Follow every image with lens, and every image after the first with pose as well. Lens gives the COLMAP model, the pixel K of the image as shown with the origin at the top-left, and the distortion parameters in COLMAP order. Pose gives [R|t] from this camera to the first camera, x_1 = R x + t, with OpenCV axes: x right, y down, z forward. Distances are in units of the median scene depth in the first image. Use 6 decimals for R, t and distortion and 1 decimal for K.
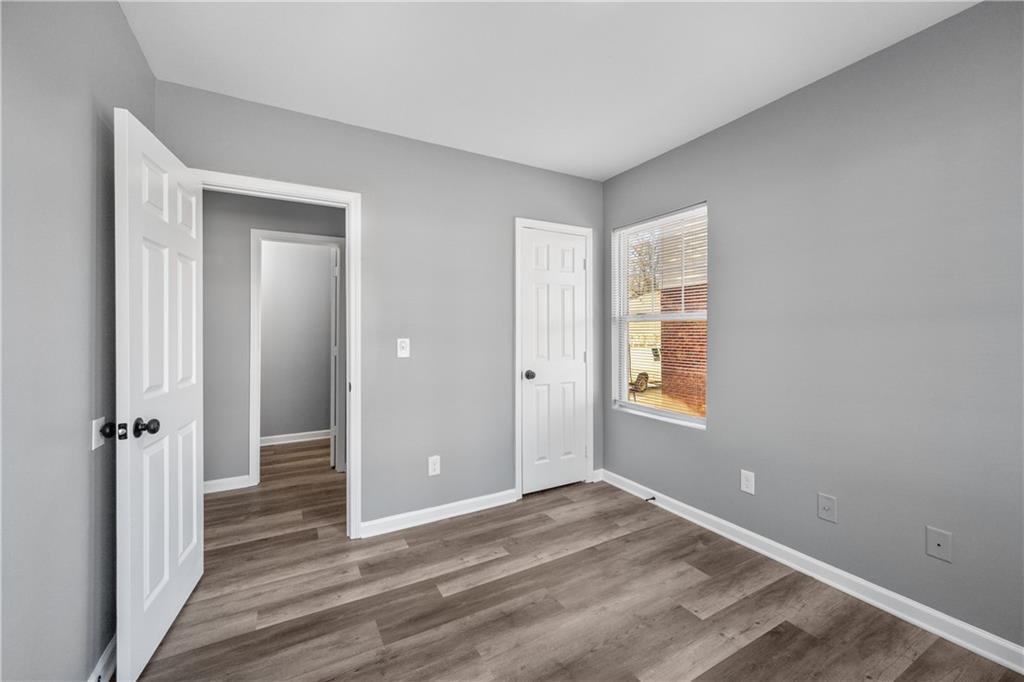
lens RADIAL K [[410.2, 0, 515.9], [0, 410.2, 333.2], [0, 0, 1]] dist [-0.001954, -0.000463]
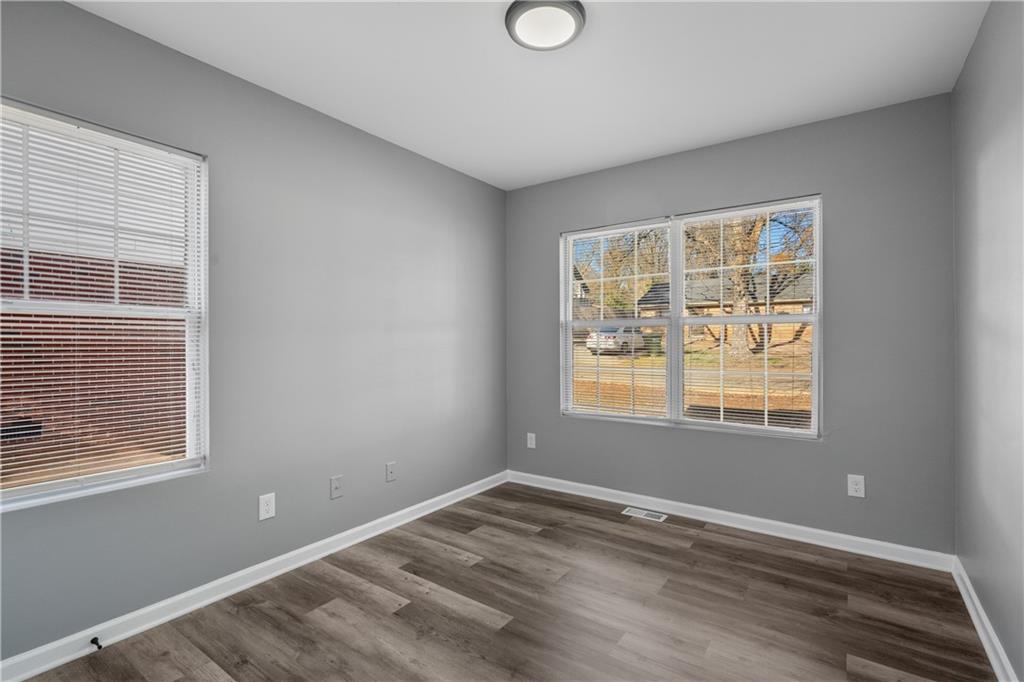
lens RADIAL K [[481.1, 0, 512.8], [0, 481.1, 341.0], [0, 0, 1]] dist [0.003207, -0.000670]
pose [[-0.434597, 0.000687, 0.900625, -0.700535], [-0.003924, 0.999989, -0.002657, 0.006169], [-0.900616, -0.004688, -0.434590, 1.128291]]
